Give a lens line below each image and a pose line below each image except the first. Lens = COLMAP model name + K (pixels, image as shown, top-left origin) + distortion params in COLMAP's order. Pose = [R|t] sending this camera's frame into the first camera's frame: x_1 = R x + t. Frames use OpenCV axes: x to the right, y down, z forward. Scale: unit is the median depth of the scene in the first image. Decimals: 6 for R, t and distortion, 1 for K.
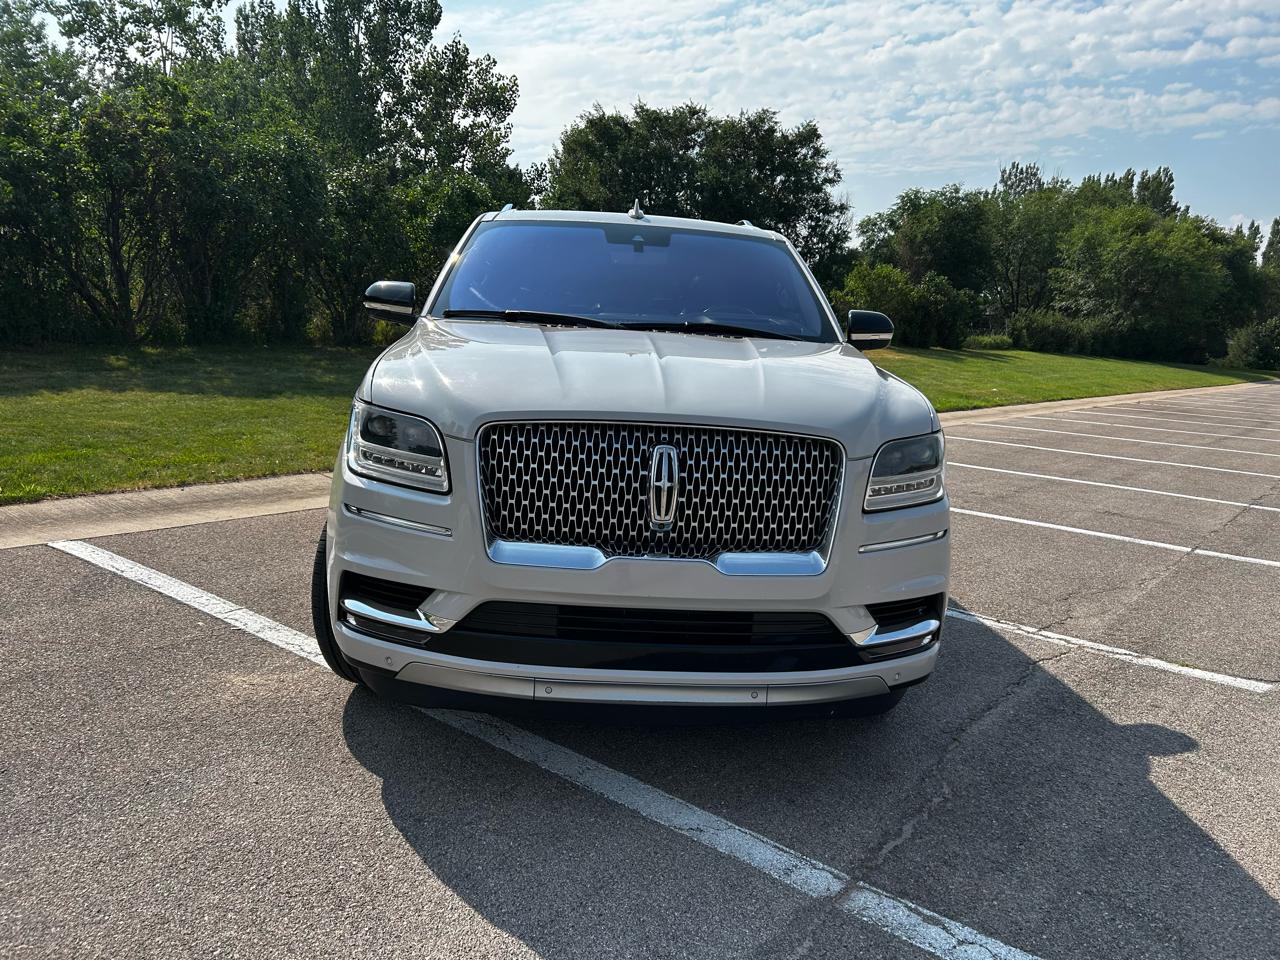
lens RADIAL K [[964.7, 0, 645.4], [0, 964.7, 479.0], [0, 0, 1]] dist [0.052214, -0.052984]
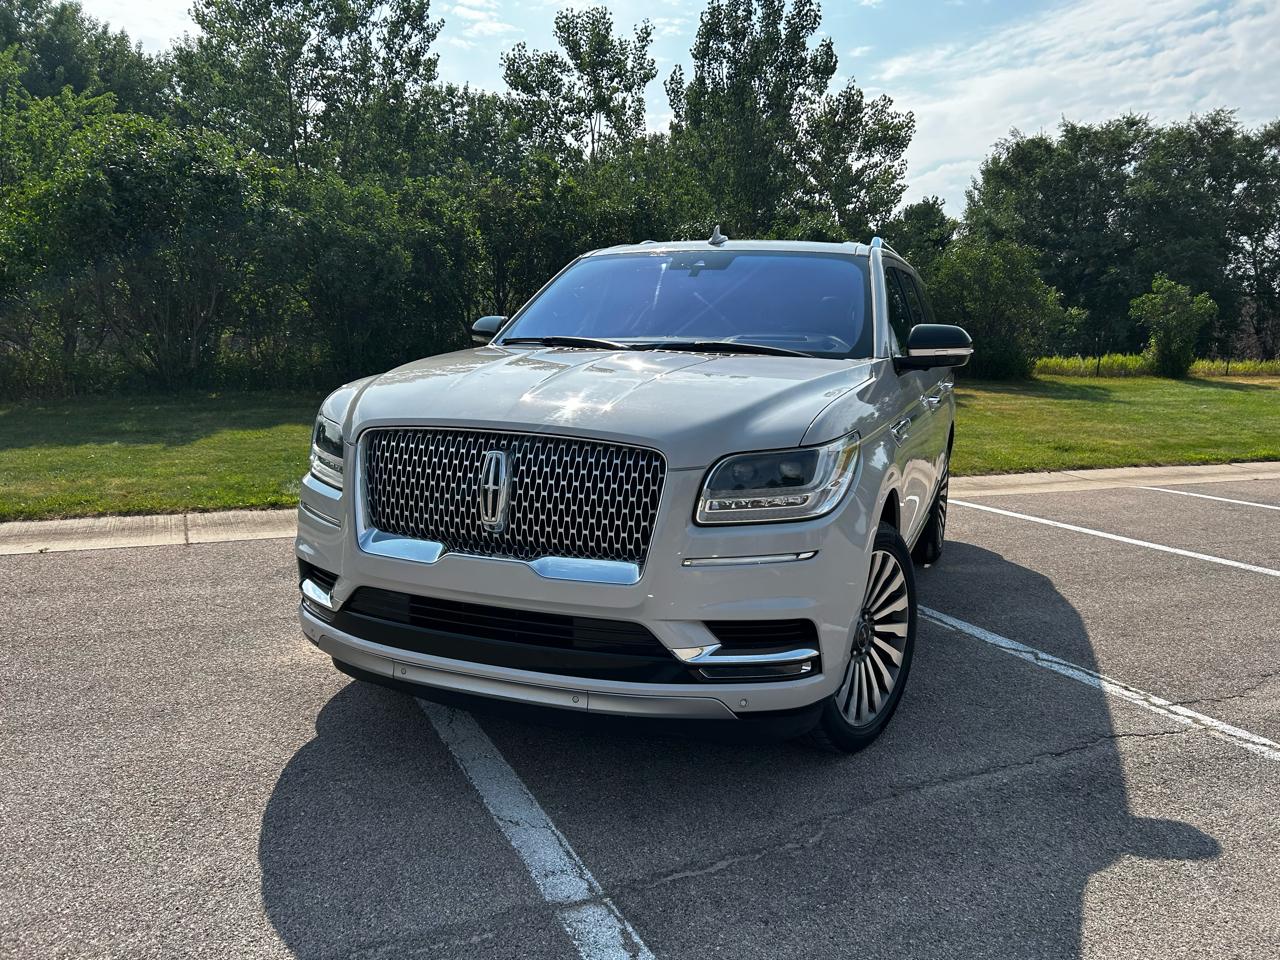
lens RADIAL K [[964.7, 0, 645.4], [0, 964.7, 479.0], [0, 0, 1]] dist [0.052214, -0.052984]
pose [[0.905626, 0.027238, -0.423202, 0.056867], [-0.045085, 0.998464, -0.032215, 0.002091], [0.421674, 0.048255, 0.905462, 0.009649]]
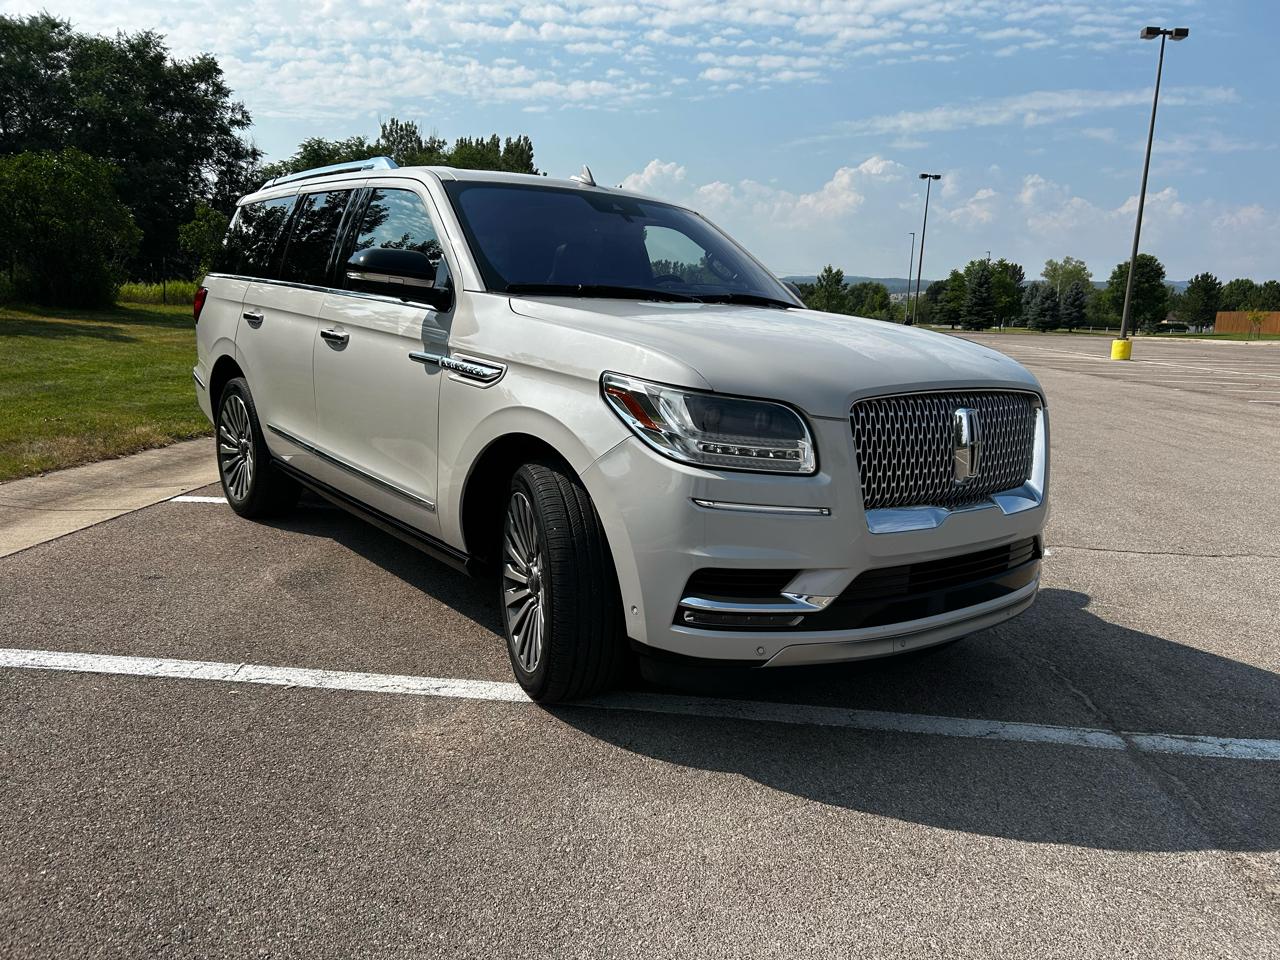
lens RADIAL K [[964.7, 0, 645.4], [0, 964.7, 479.0], [0, 0, 1]] dist [0.052214, -0.052984]
pose [[0.819160, -0.121343, 0.560583, -0.085895], [0.095735, 0.992580, 0.074958, -0.006797], [-0.565519, -0.007735, 0.824699, 0.025339]]
